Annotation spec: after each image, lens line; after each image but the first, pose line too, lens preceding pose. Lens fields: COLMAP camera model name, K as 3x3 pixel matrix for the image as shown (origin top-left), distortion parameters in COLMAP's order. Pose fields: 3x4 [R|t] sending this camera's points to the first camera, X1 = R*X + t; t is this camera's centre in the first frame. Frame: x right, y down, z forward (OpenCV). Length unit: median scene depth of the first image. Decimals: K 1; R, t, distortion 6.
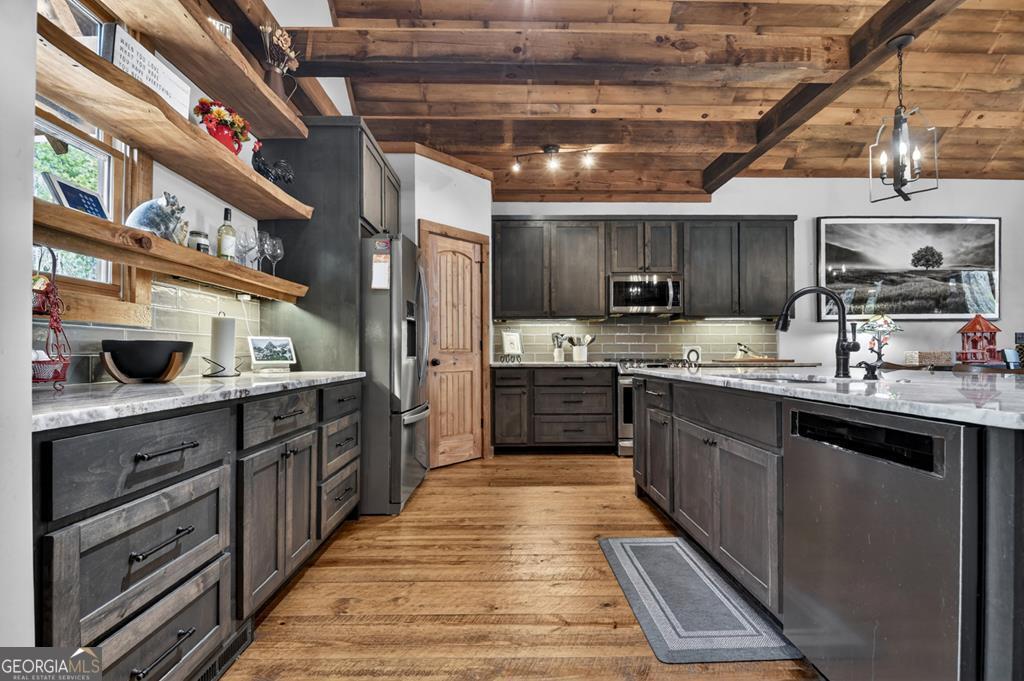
lens RADIAL K [[445.7, 0, 515.2], [0, 445.7, 353.0], [0, 0, 1]] dist [-0.020721, -0.000035]
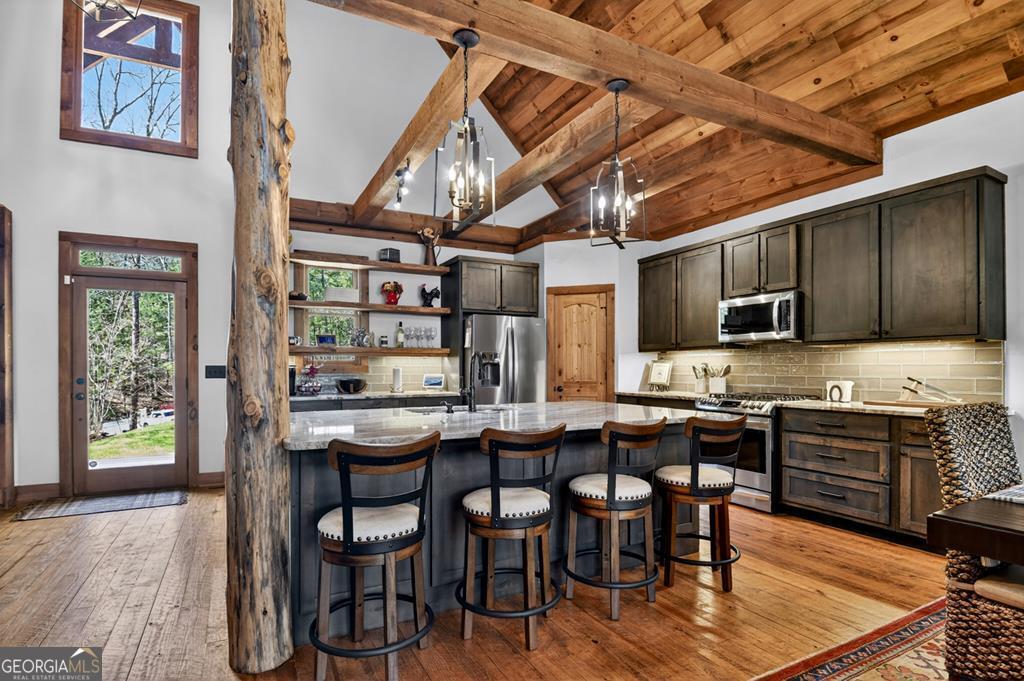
lens RADIAL K [[518.7, 0, 511.9], [0, 518.7, 359.4], [0, 0, 1]] dist [-0.029953, 0.001001]
pose [[0.445281, -0.007475, -0.895360, 0.907863], [-0.000863, 0.999961, -0.008778, -0.042039], [0.895391, 0.004681, 0.445257, 0.122498]]
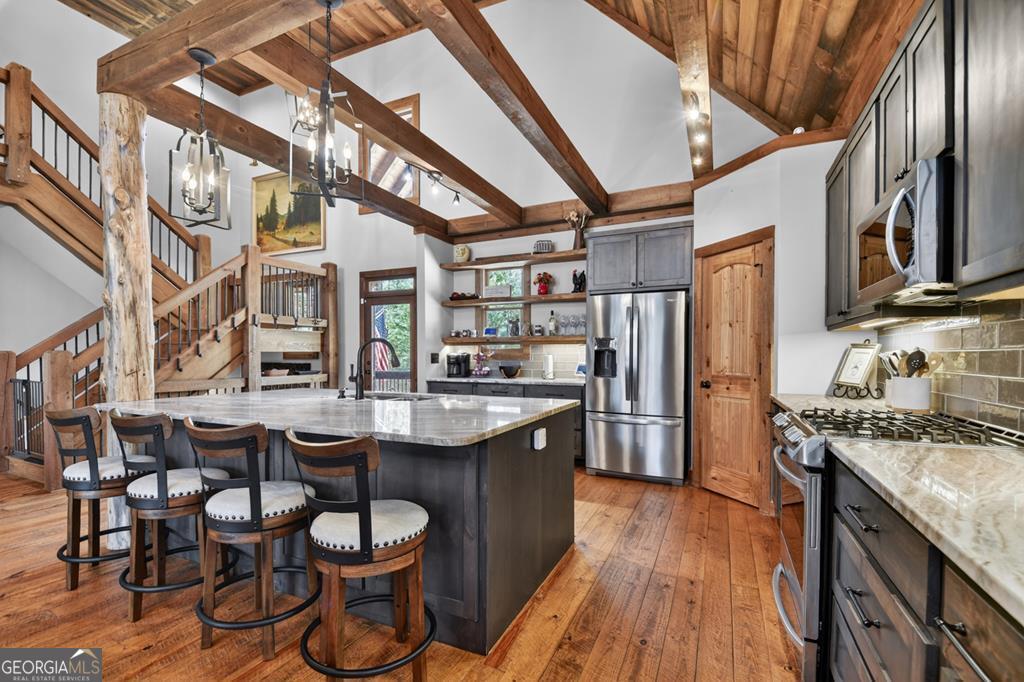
lens RADIAL K [[445.7, 0, 515.2], [0, 445.7, 353.5], [0, 0, 1]] dist [-0.020721, -0.000035]
pose [[-0.467561, 0.002536, -0.883957, 0.696406], [0.001315, 0.999997, 0.002173, -0.039675], [0.883960, -0.000146, -0.467563, 0.834774]]
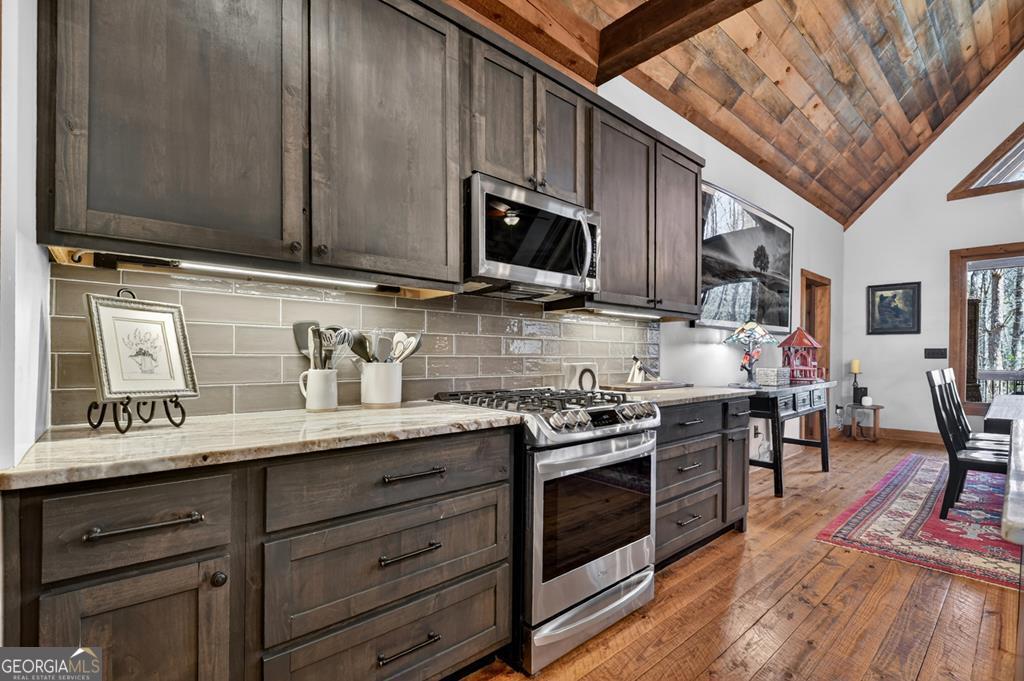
lens RADIAL K [[461.0, 0, 505.5], [0, 461.0, 363.3], [0, 0, 1]] dist [-0.015861, -0.000255]
pose [[0.769072, -0.000740, 0.639162, -0.013638], [-0.004907, 0.999963, 0.007062, -0.017361], [-0.639143, -0.008567, 0.769040, 0.634671]]
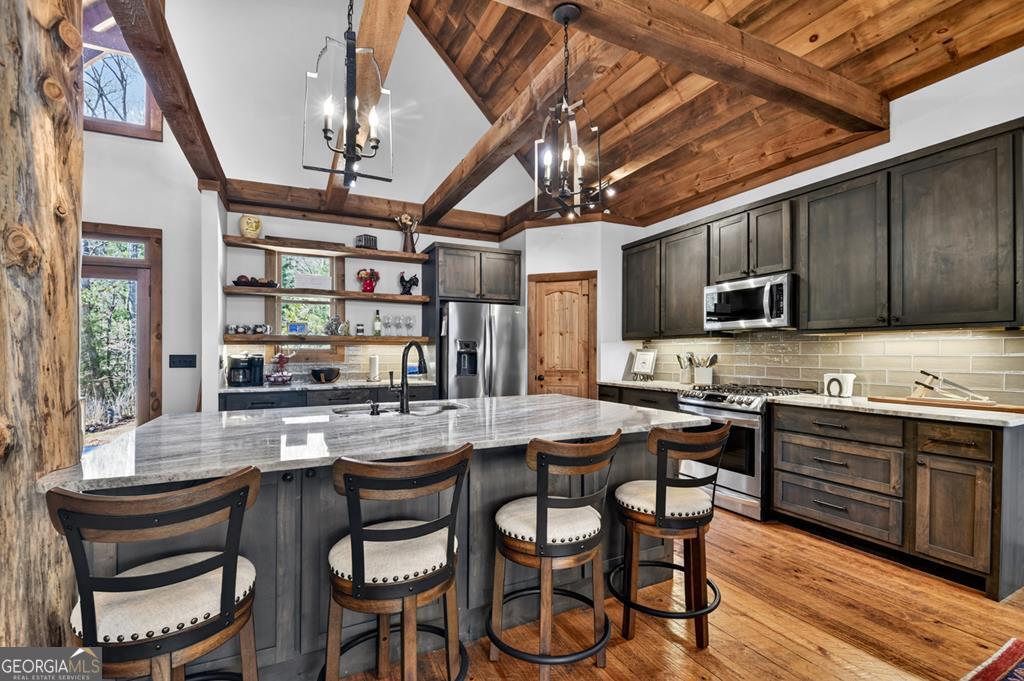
lens RADIAL K [[460.3, 0, 512.6], [0, 460.3, 347.3], [0, 0, 1]] dist [-0.022650, -0.000837]
pose [[0.416419, -0.002624, -0.909169, 0.800147], [-0.000802, 0.999994, -0.003253, -0.050739], [0.909172, 0.002084, 0.416415, 0.267198]]
